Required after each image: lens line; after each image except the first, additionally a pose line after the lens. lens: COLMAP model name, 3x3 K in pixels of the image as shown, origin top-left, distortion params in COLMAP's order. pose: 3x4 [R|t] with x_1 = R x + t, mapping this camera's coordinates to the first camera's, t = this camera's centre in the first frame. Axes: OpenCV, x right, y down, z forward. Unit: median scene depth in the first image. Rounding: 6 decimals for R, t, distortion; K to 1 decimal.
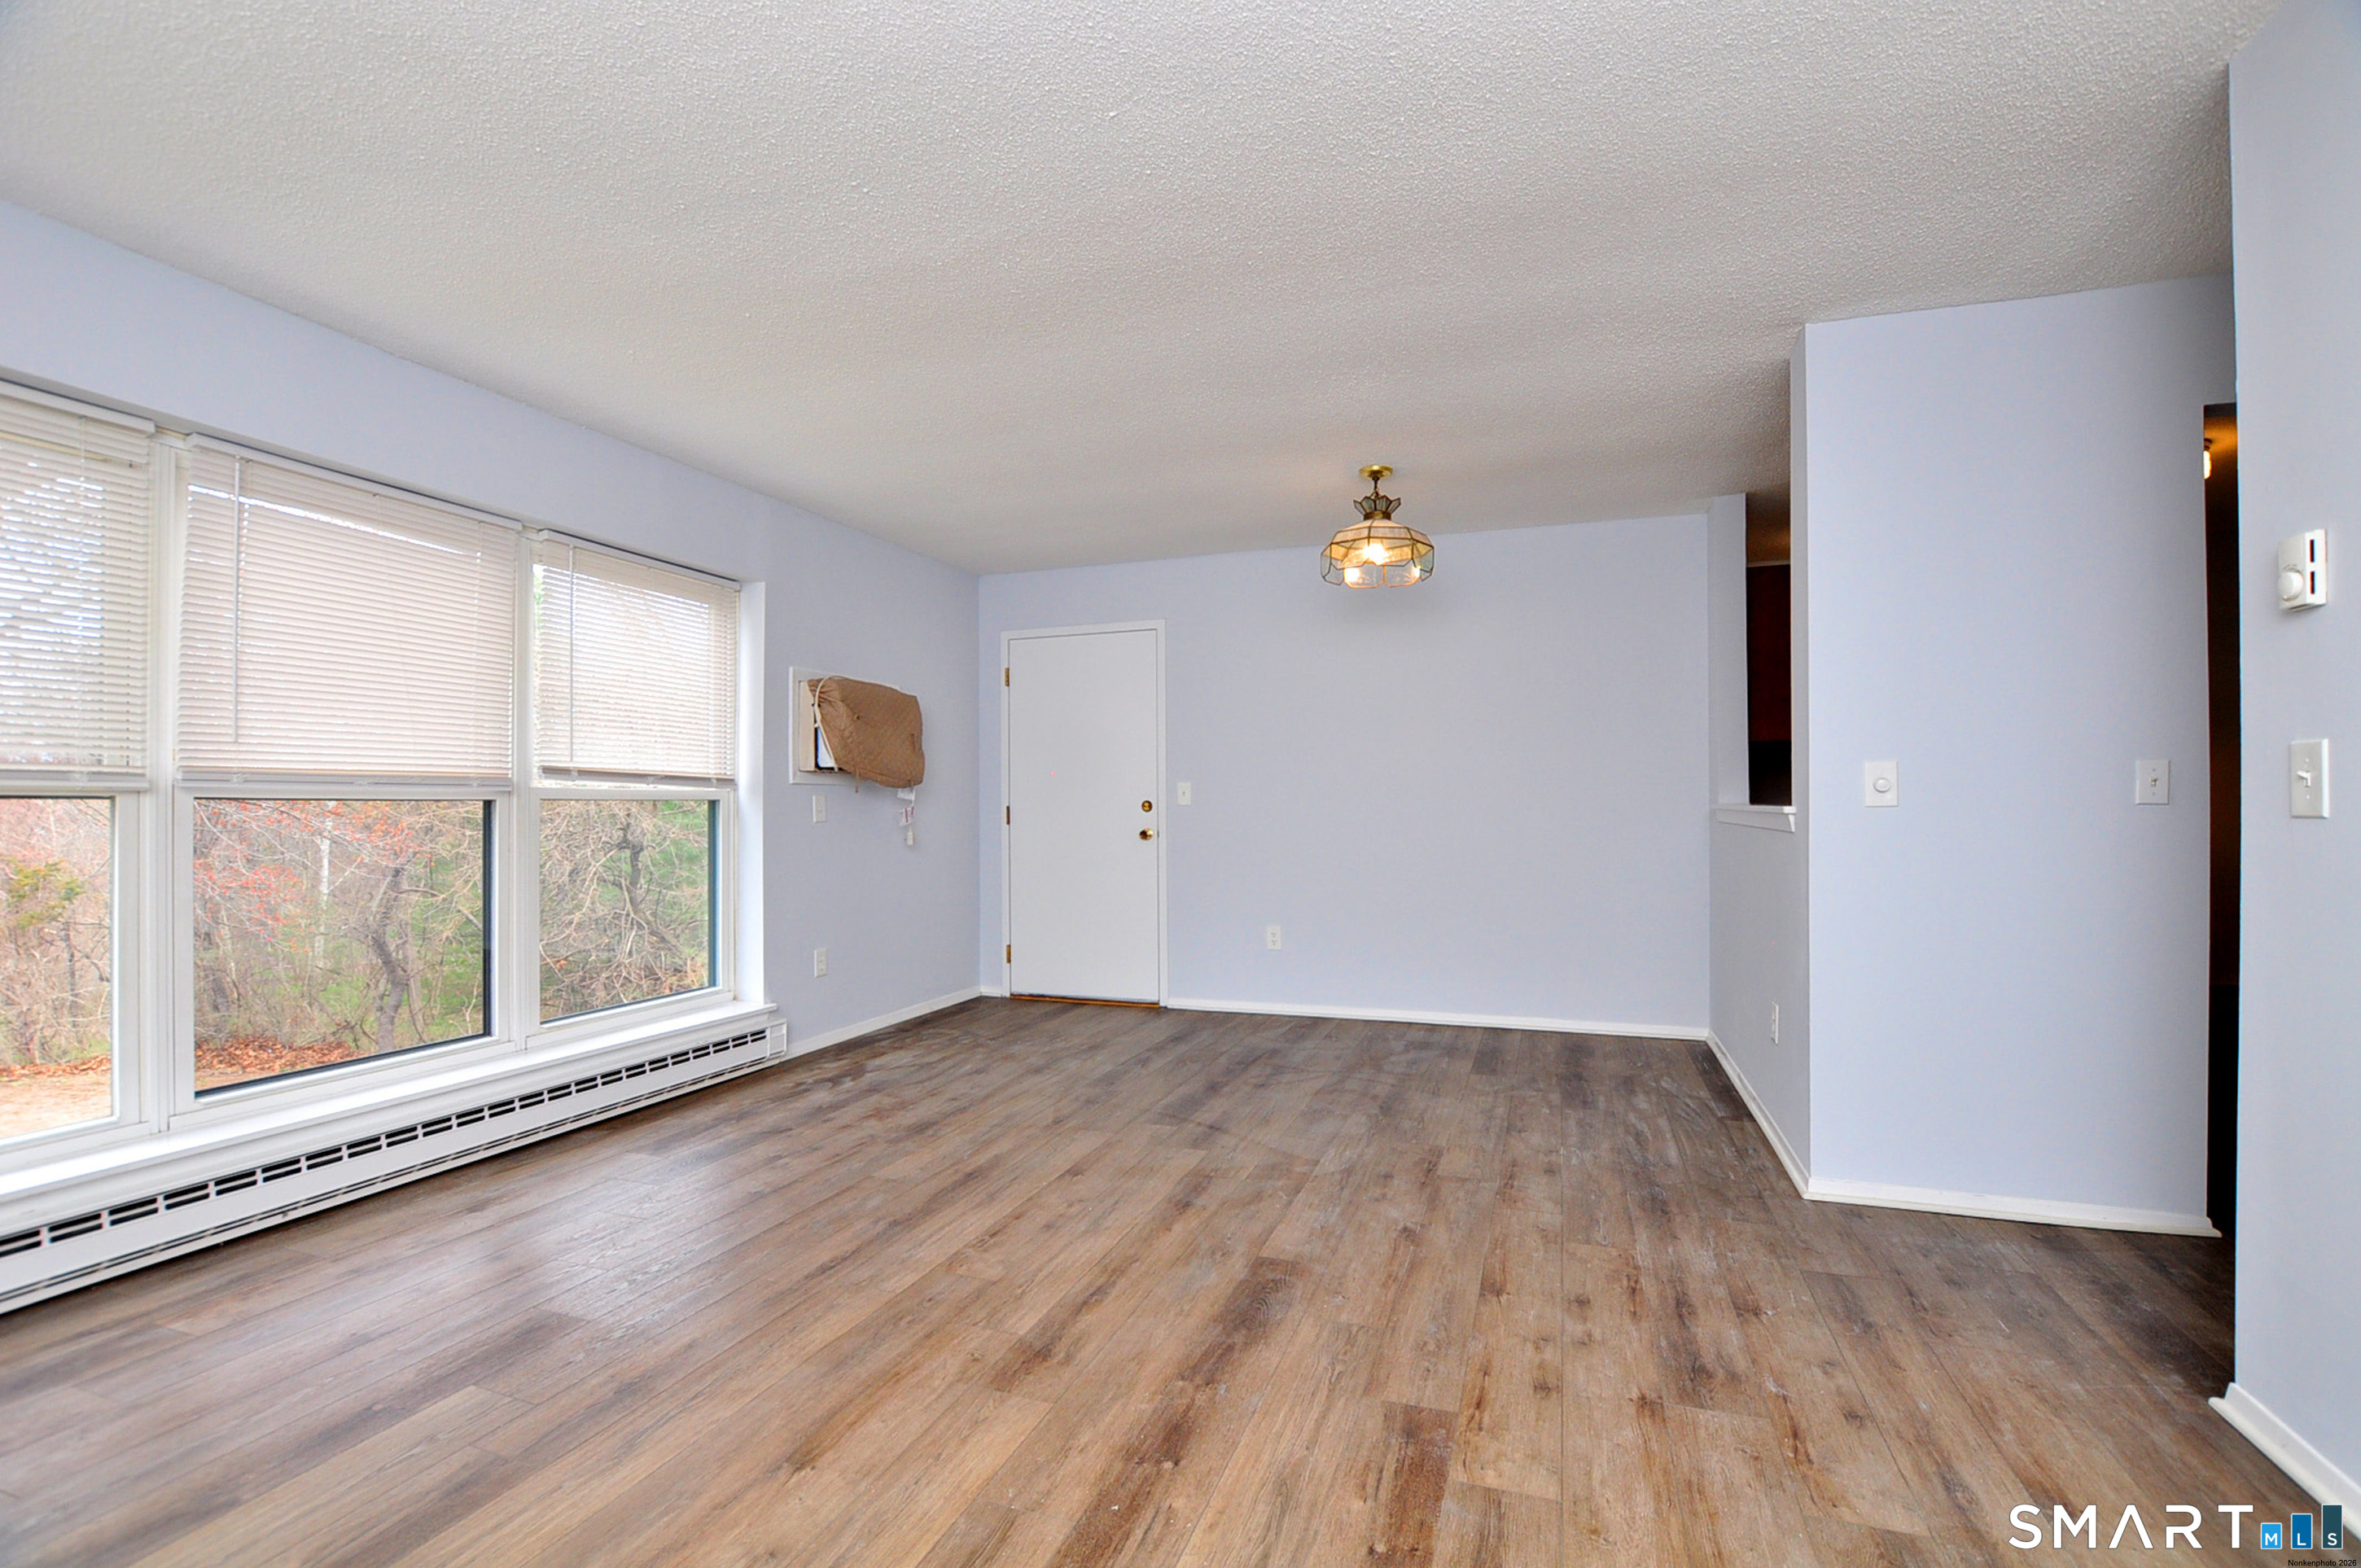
lens RADIAL K [[1036.9, 0, 1188.6], [0, 1036.9, 800.0], [0, 0, 1]] dist [-0.031862, 0.001590]
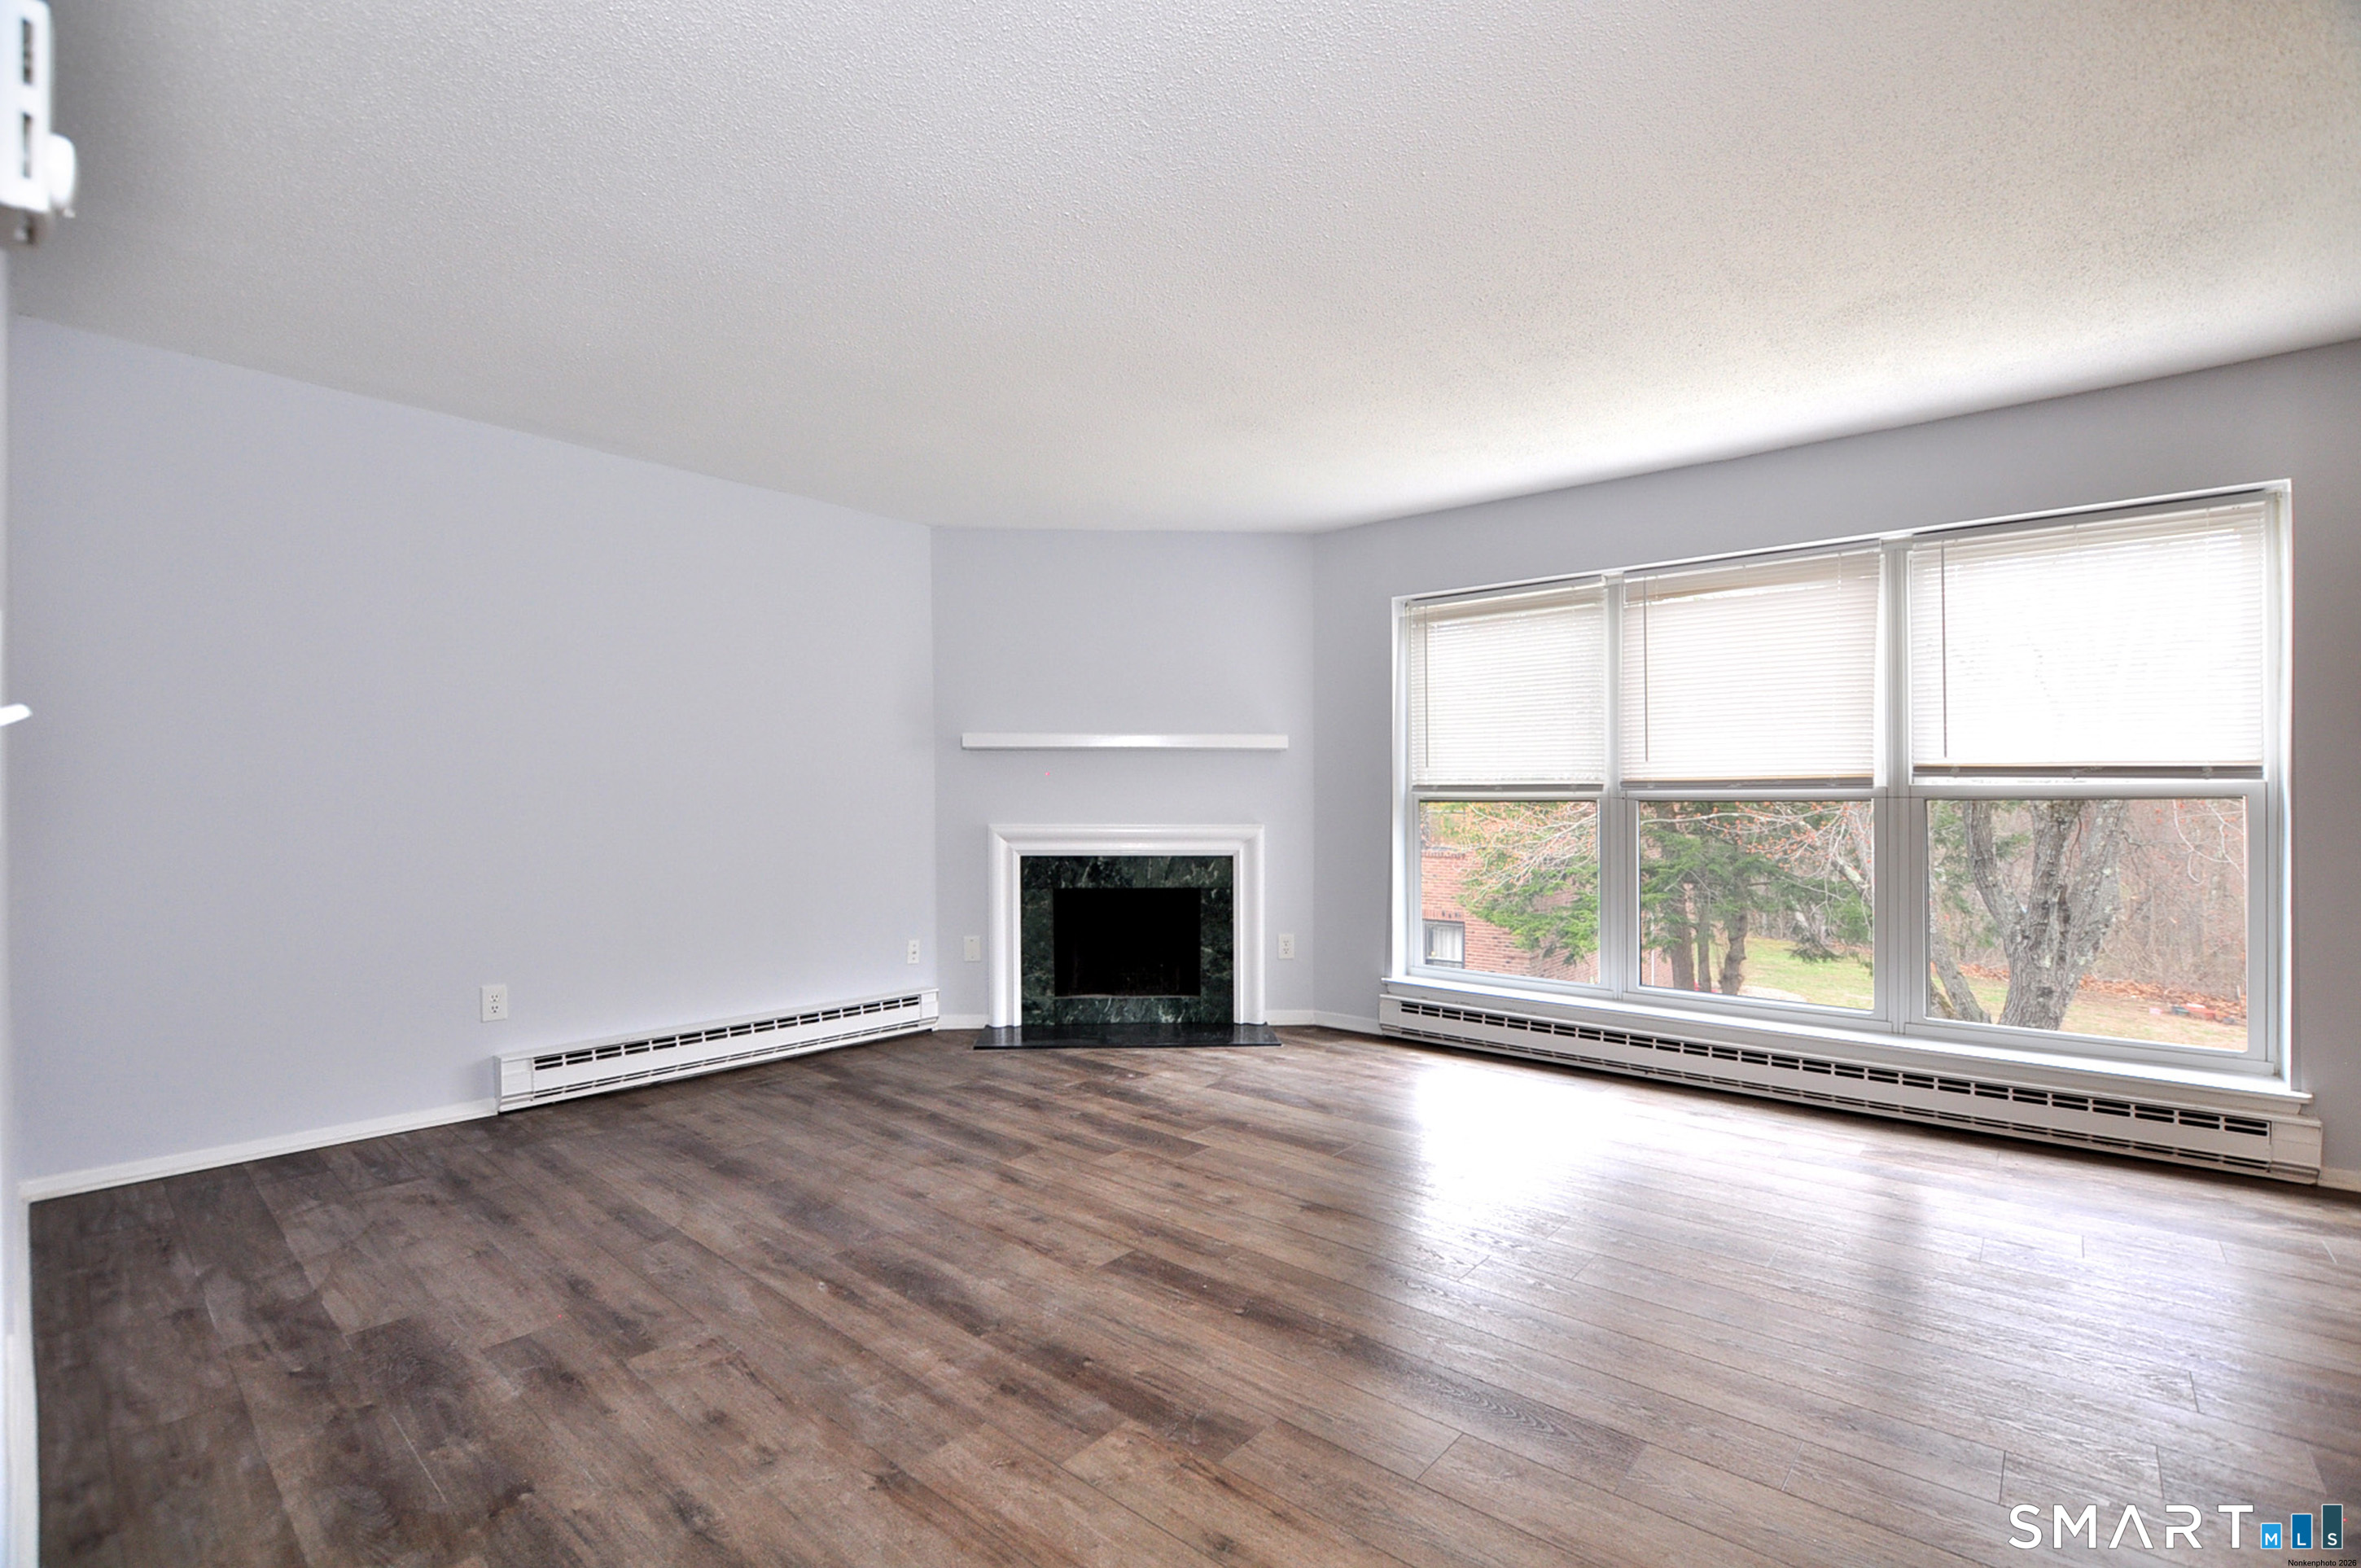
lens RADIAL K [[1036.9, 0, 1188.6], [0, 1036.9, 800.0], [0, 0, 1]] dist [-0.031862, 0.001590]
pose [[-0.359657, -0.002260, -0.933082, 0.617766], [0.004637, 0.999980, -0.004210, 0.003236], [0.933073, -0.005841, -0.359639, 0.714588]]
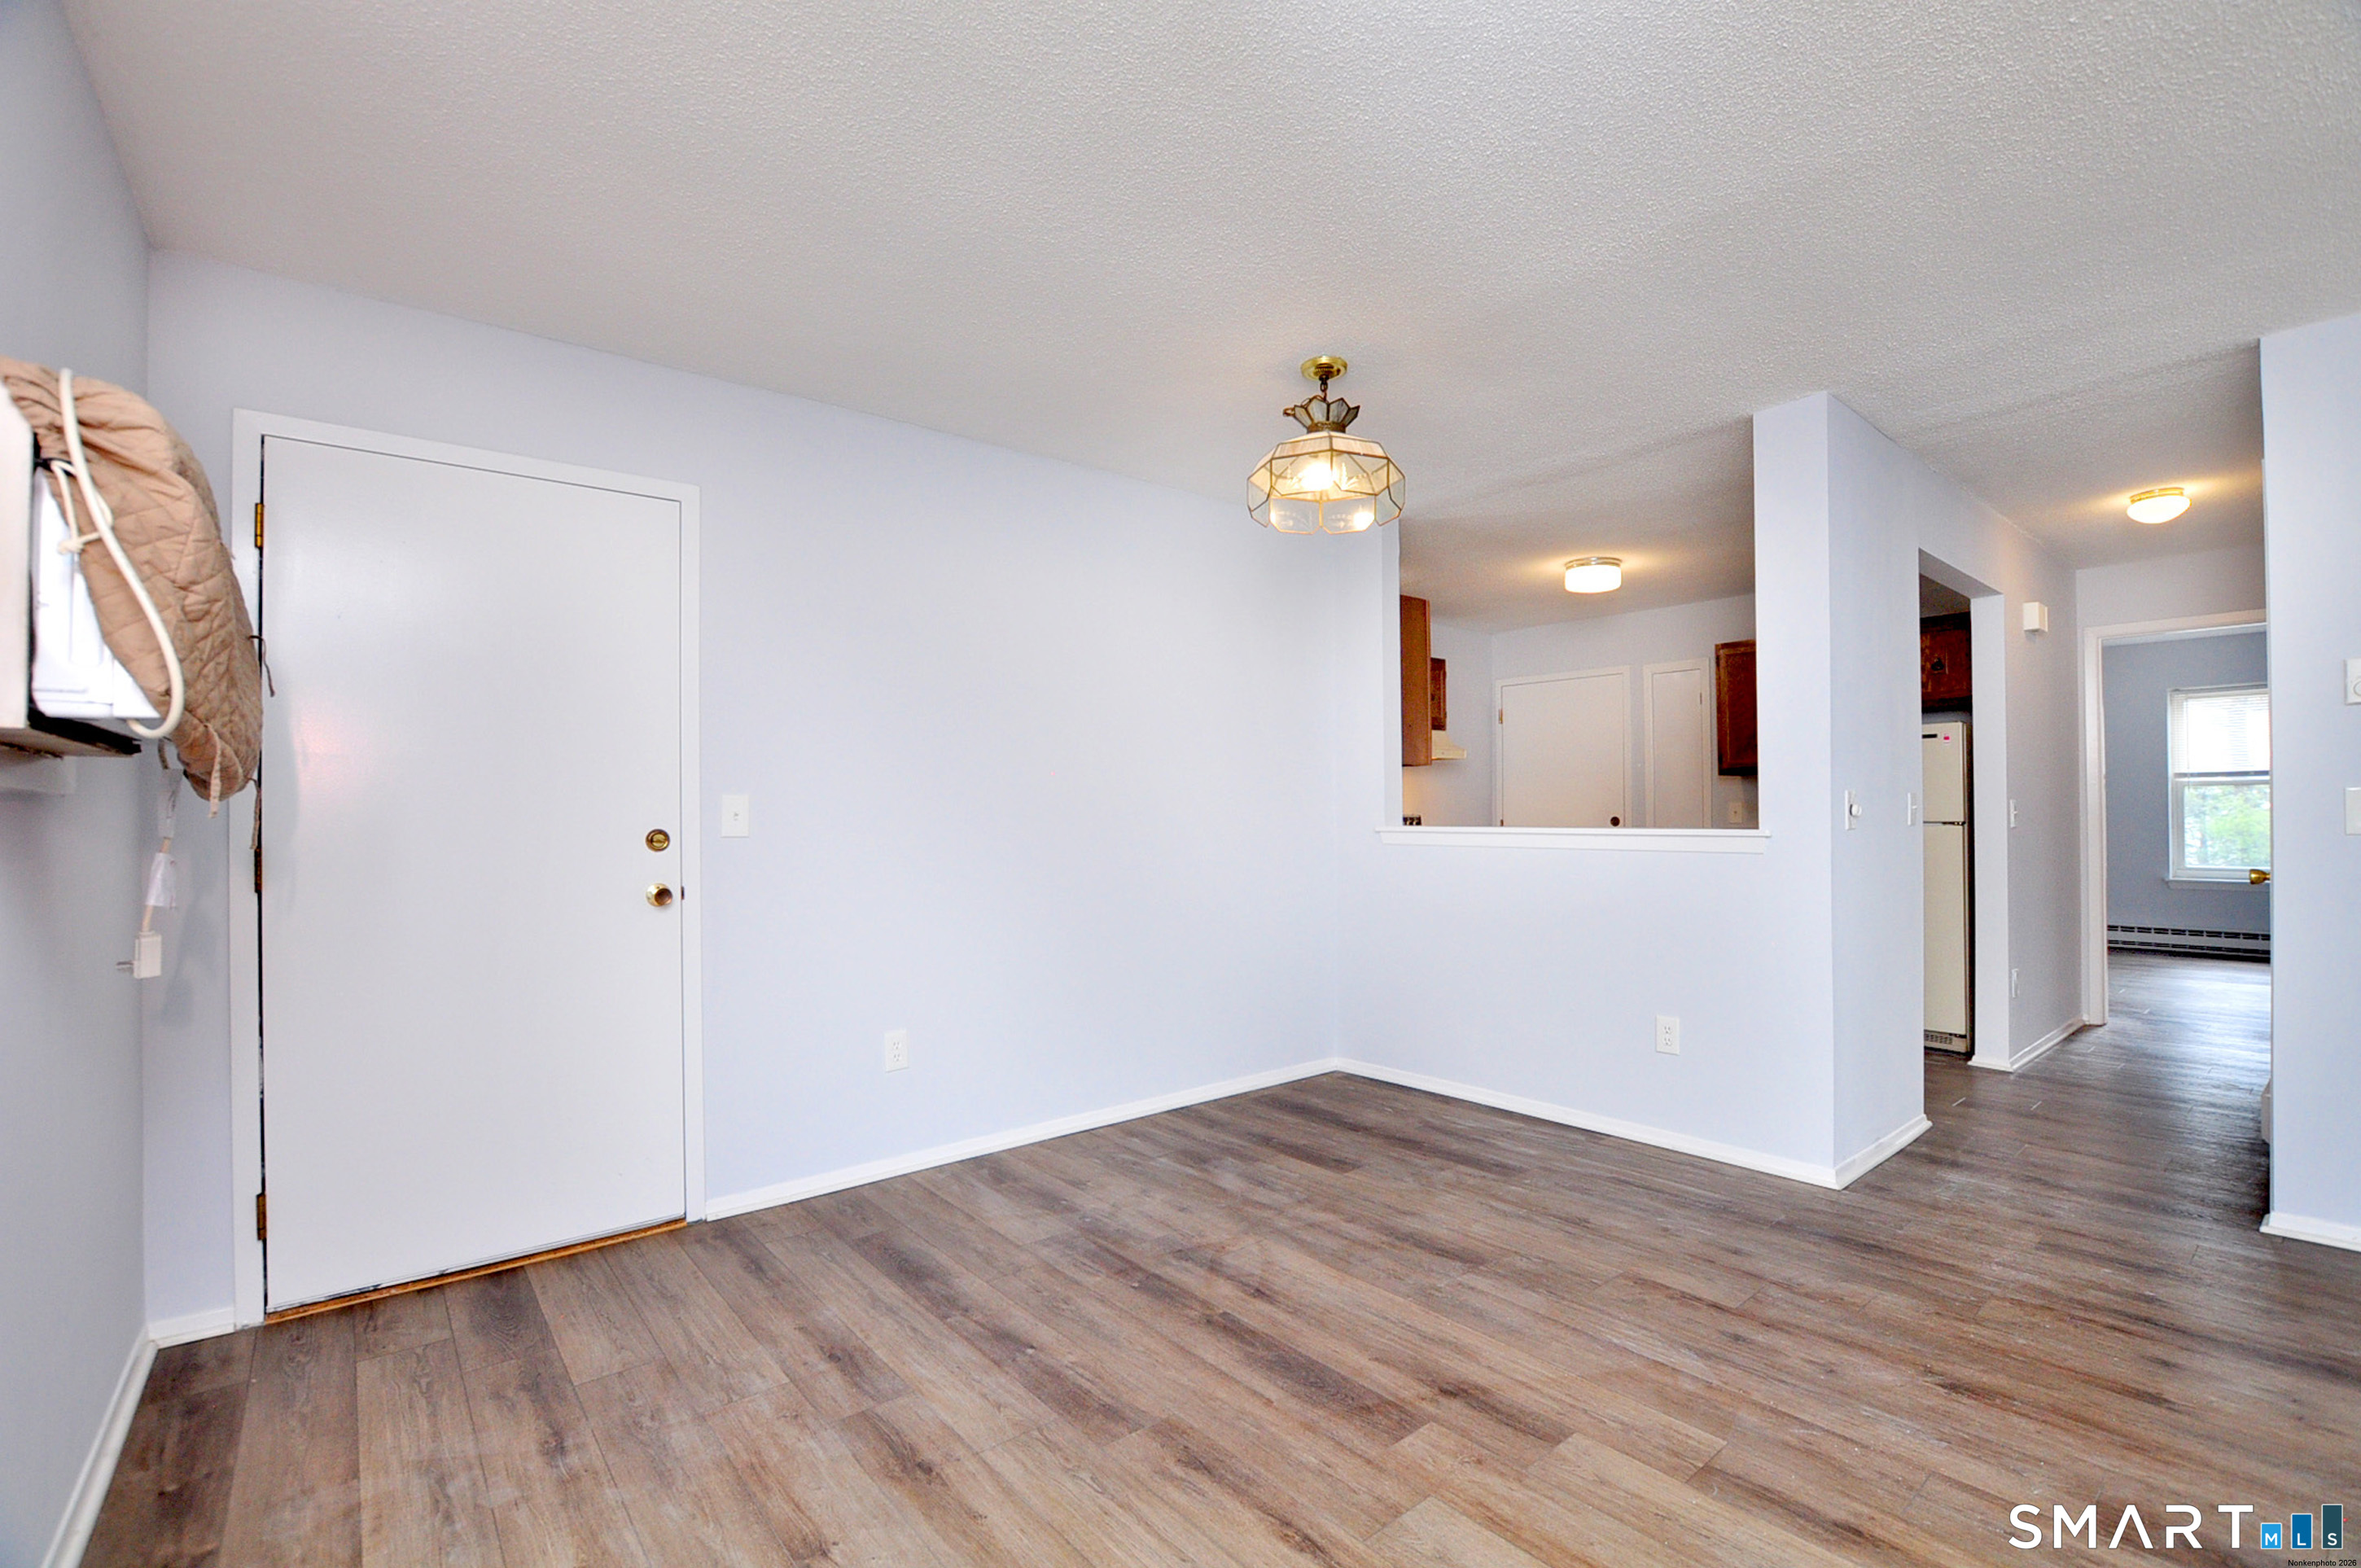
lens RADIAL K [[1036.9, 0, 1188.6], [0, 1036.9, 800.0], [0, 0, 1]] dist [-0.031862, 0.001590]
pose [[0.511418, 0.011263, 0.859258, -0.572586], [0.003625, 0.999877, -0.015263, -0.008282], [-0.859325, 0.010921, 0.511314, 0.863673]]
